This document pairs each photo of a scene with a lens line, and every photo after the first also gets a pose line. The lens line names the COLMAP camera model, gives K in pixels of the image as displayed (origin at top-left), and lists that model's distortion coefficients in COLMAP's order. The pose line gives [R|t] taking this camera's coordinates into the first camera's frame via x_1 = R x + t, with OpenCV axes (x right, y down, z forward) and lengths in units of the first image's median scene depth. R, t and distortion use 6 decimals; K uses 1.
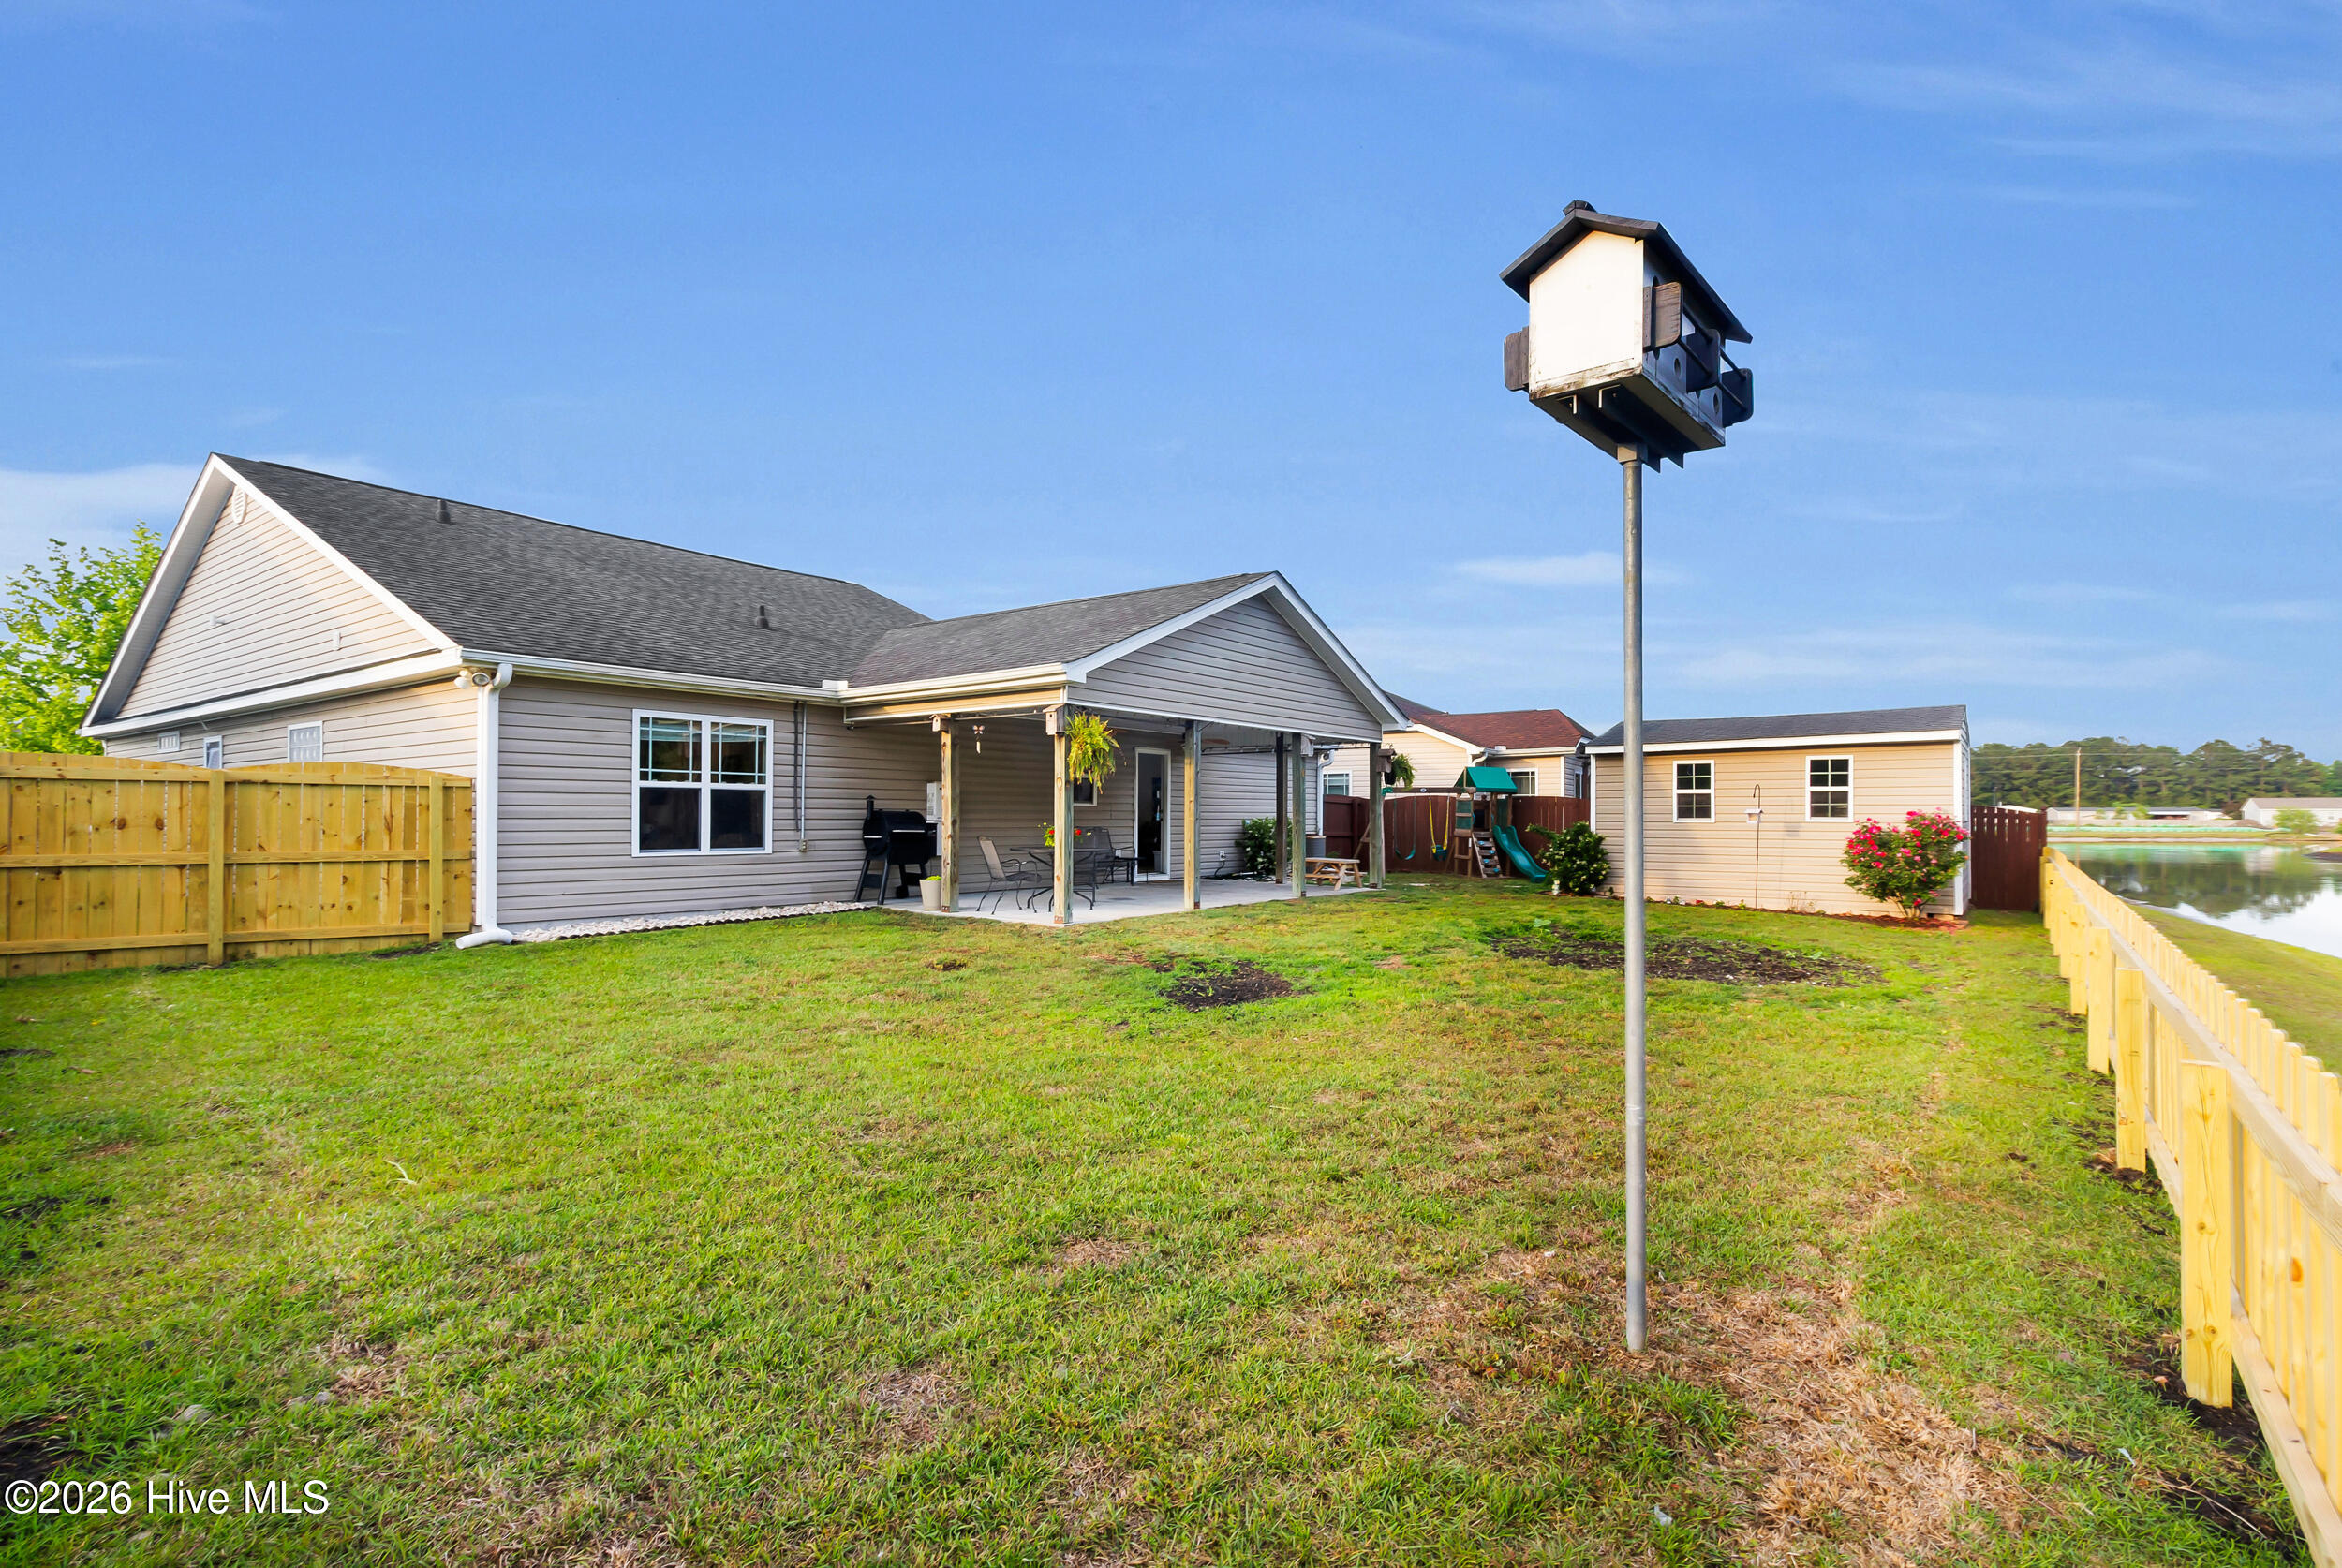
lens RADIAL K [[1138.6, 0, 1176.0], [0, 1138.6, 797.4], [0, 0, 1]] dist [0.002951, 0.000348]
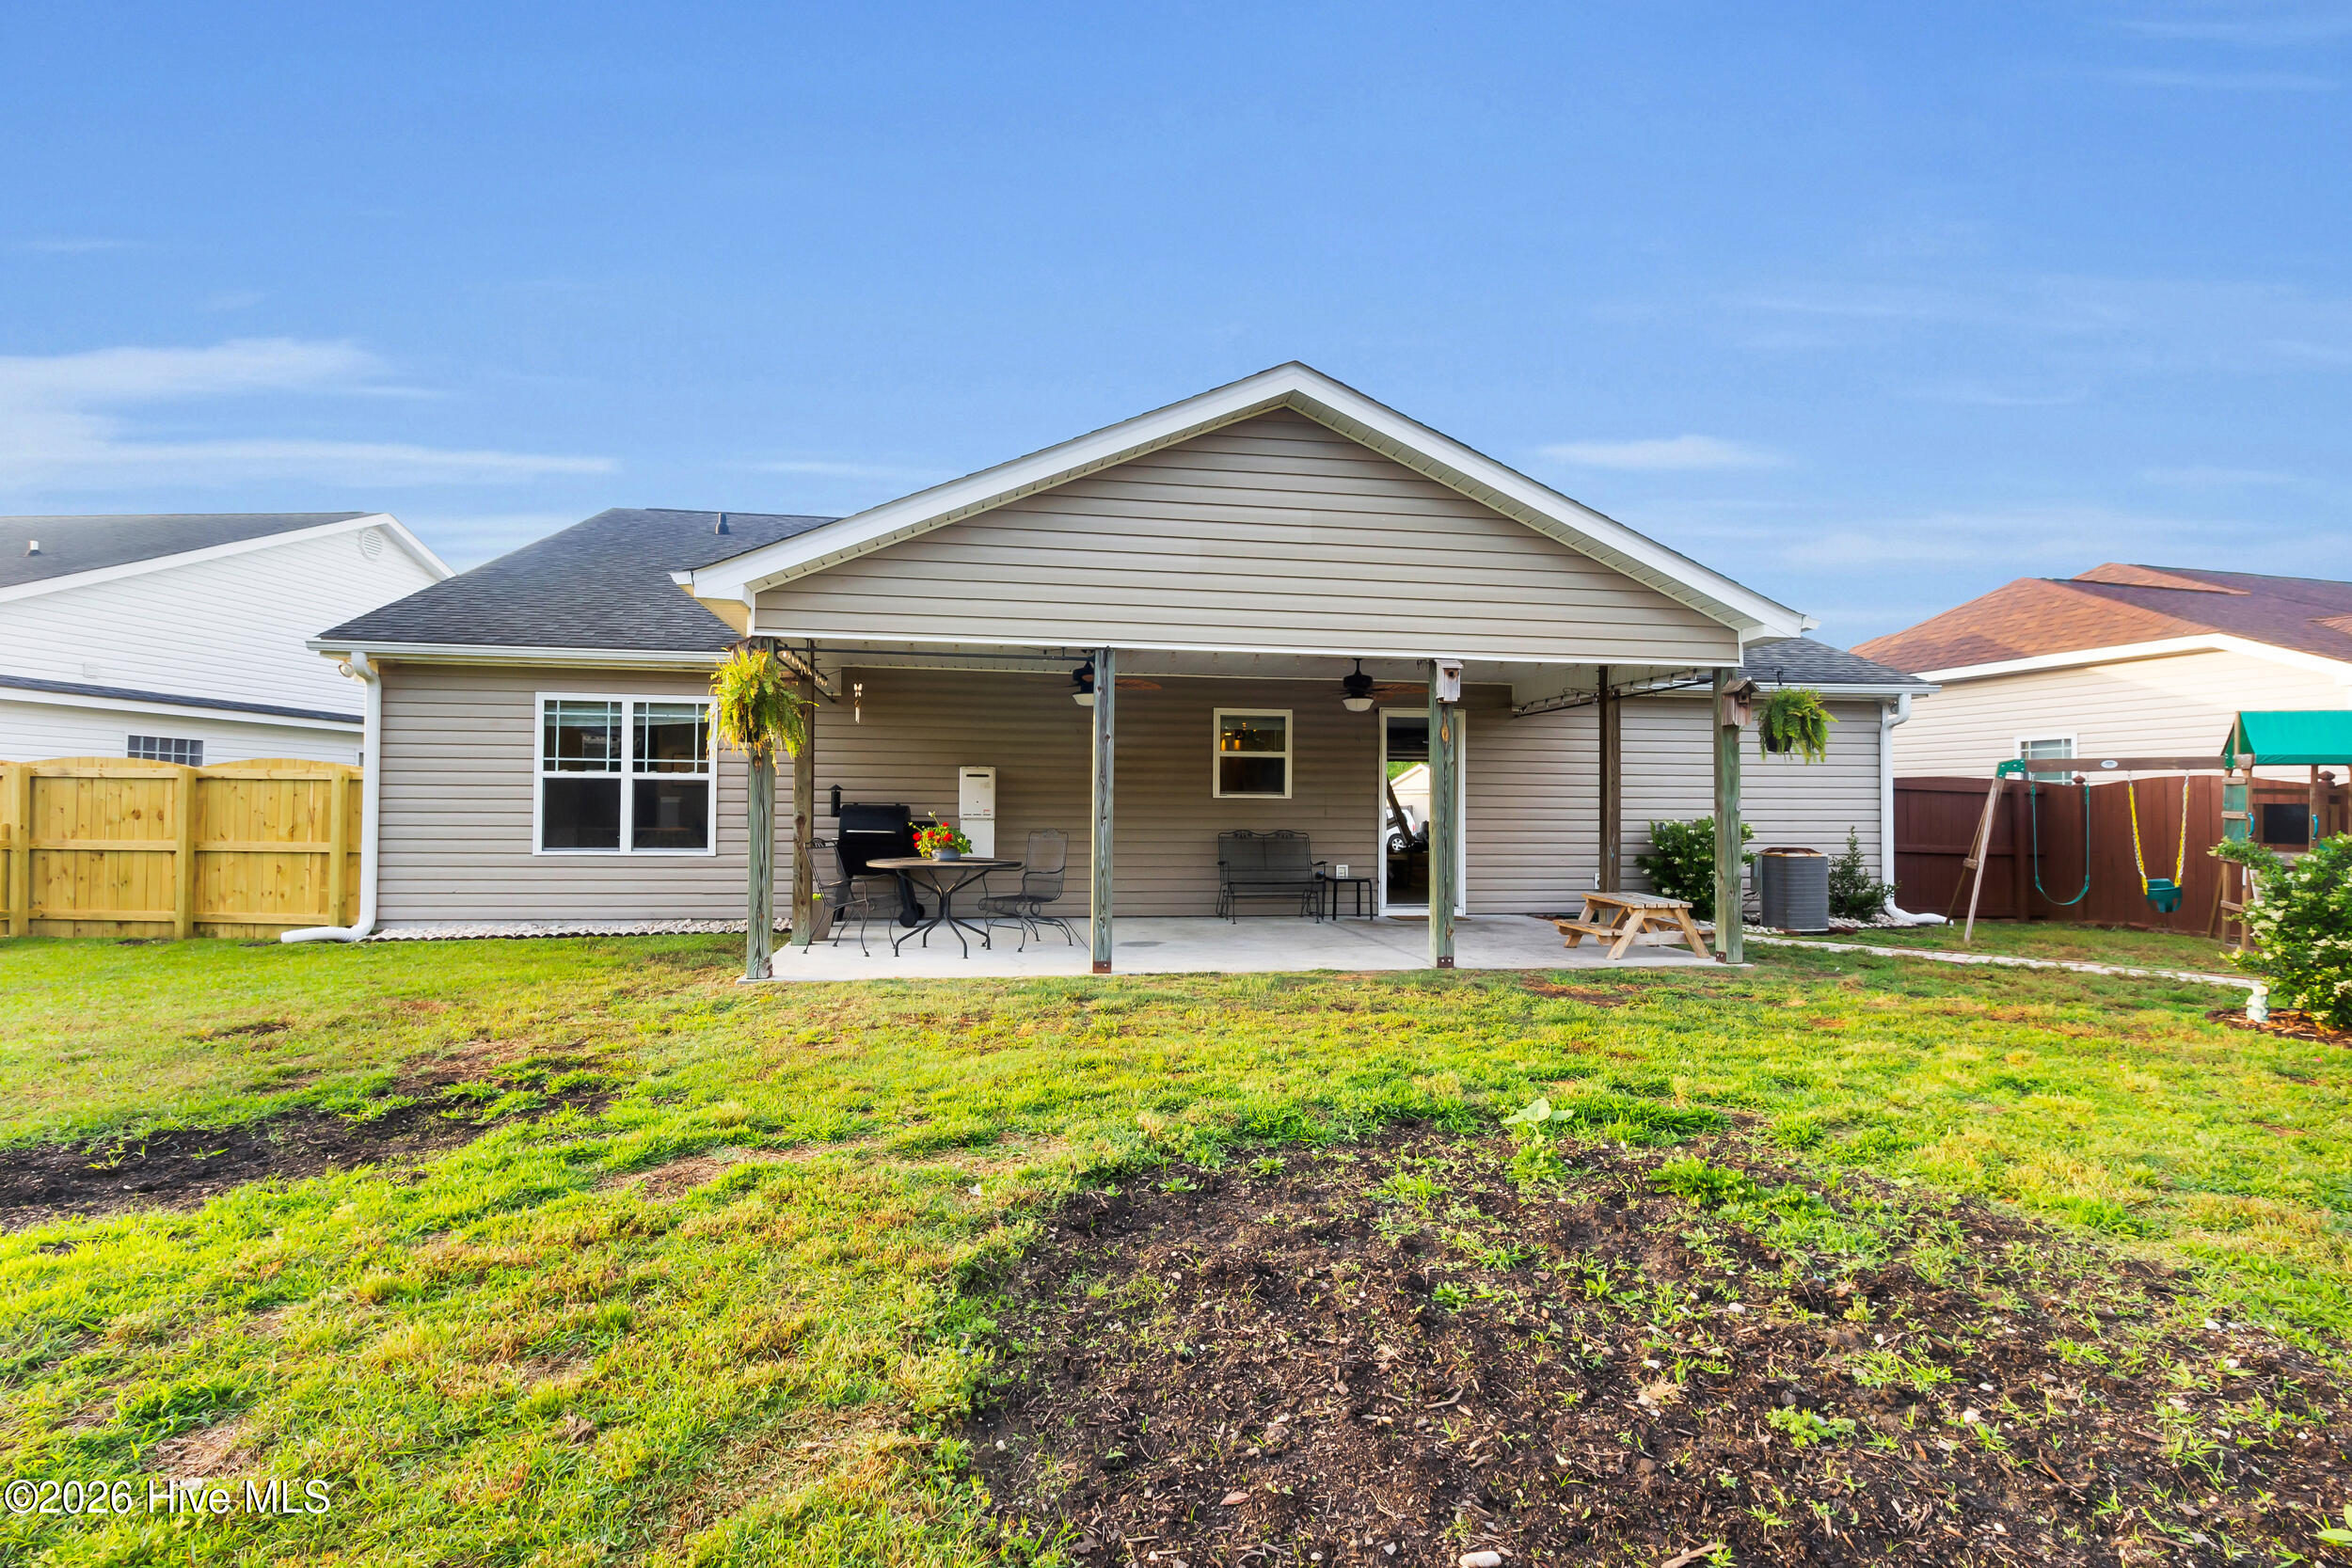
lens RADIAL K [[1143.4, 0, 1181.1], [0, 1143.4, 797.5], [0, 0, 1]] dist [0.002951, 0.000348]
pose [[0.713473, -0.008402, -0.700632, 0.503089], [0.006576, 0.999964, -0.005294, 0.013840], [0.700652, -0.000830, 0.713503, 0.677781]]
